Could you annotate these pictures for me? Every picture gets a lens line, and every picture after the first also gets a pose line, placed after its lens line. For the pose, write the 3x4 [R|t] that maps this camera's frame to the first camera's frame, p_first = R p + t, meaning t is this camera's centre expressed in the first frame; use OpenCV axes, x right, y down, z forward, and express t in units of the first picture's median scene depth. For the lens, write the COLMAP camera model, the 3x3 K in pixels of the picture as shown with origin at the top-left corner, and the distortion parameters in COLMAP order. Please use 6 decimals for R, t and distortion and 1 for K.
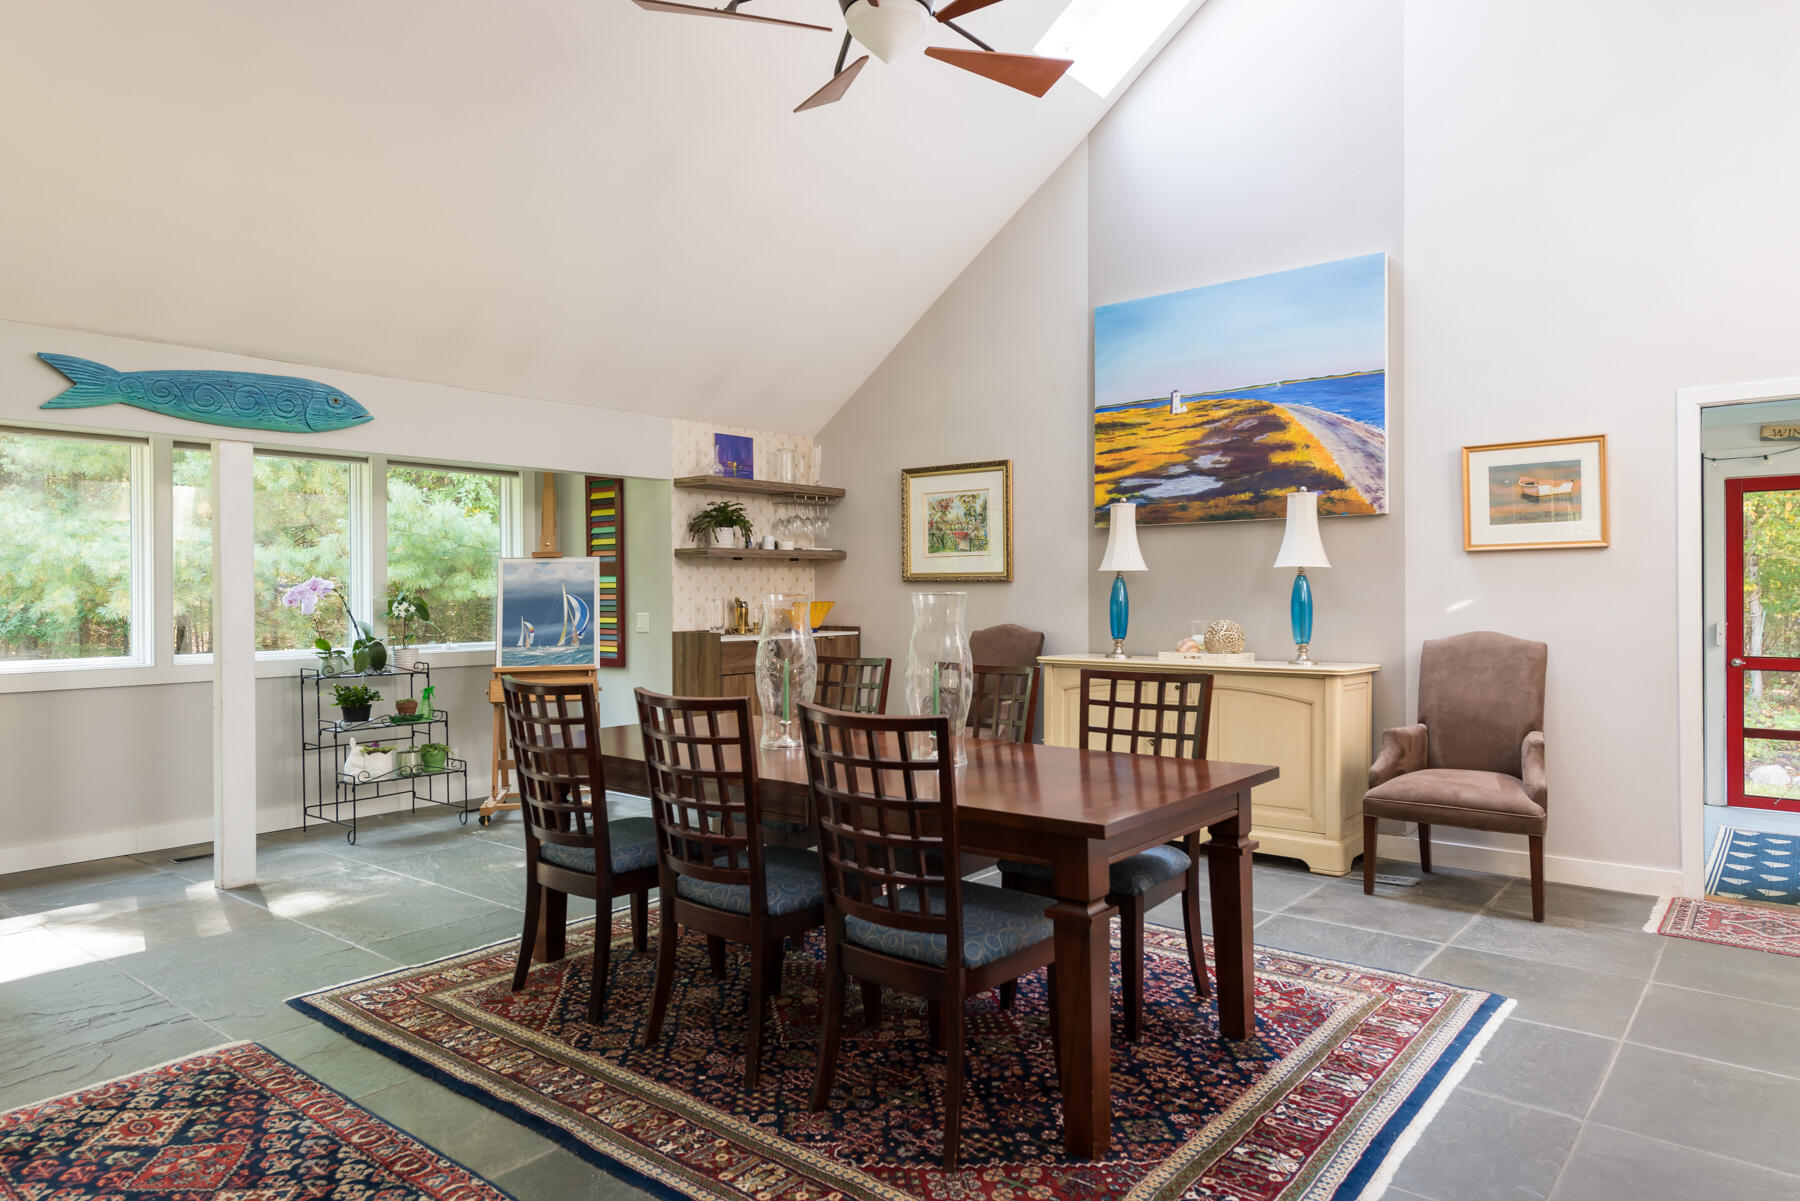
lens RADIAL K [[1124.1, 0, 900.0], [0, 1124.1, 600.5], [0, 0, 1]] dist [0.003138, 0.000846]
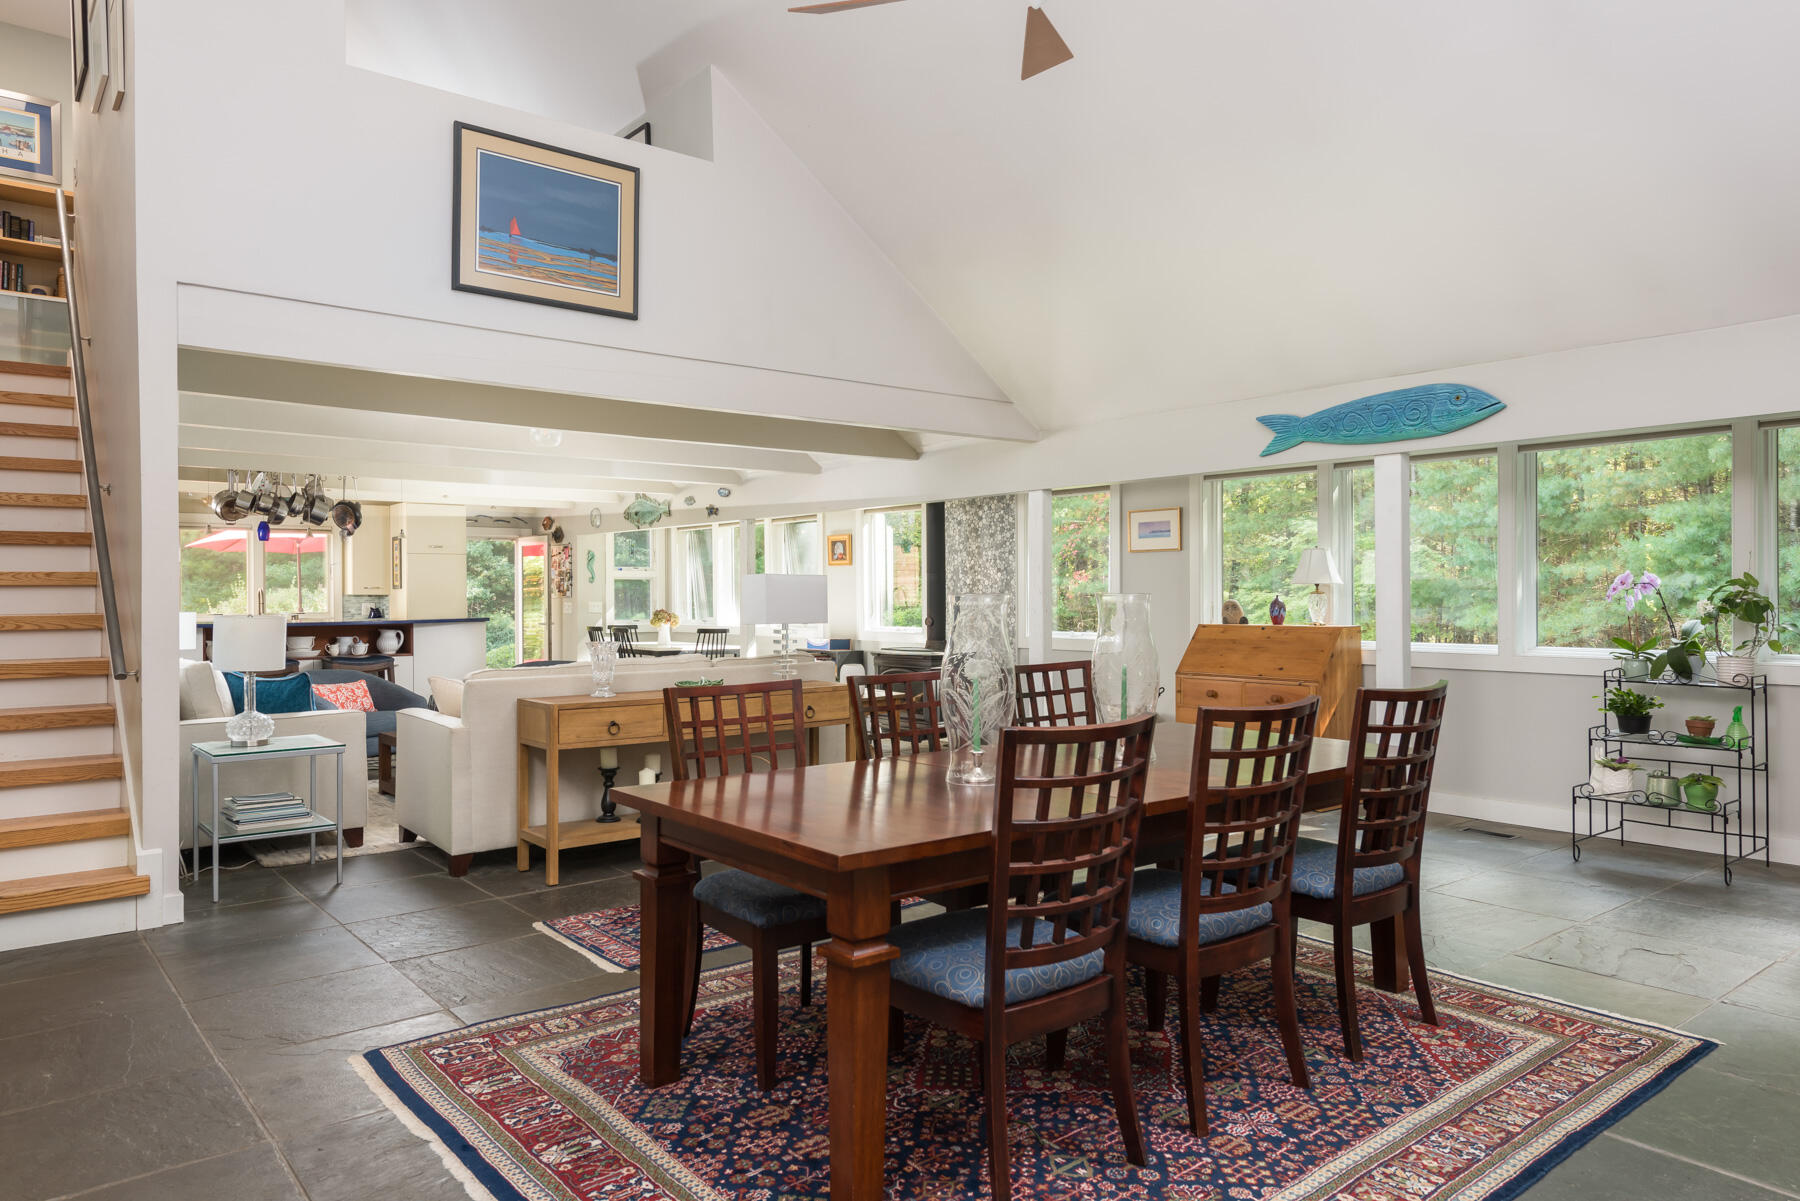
lens RADIAL K [[1155.6, 0, 900.0], [0, 1155.6, 600.5], [0, 0, 1]] dist [-0.088719, 0.000102]
pose [[-0.205474, 0.003653, -0.978656, 0.704559], [-0.010220, 0.999931, 0.005878, 0.004067], [0.978609, 0.011209, -0.205422, 0.850348]]
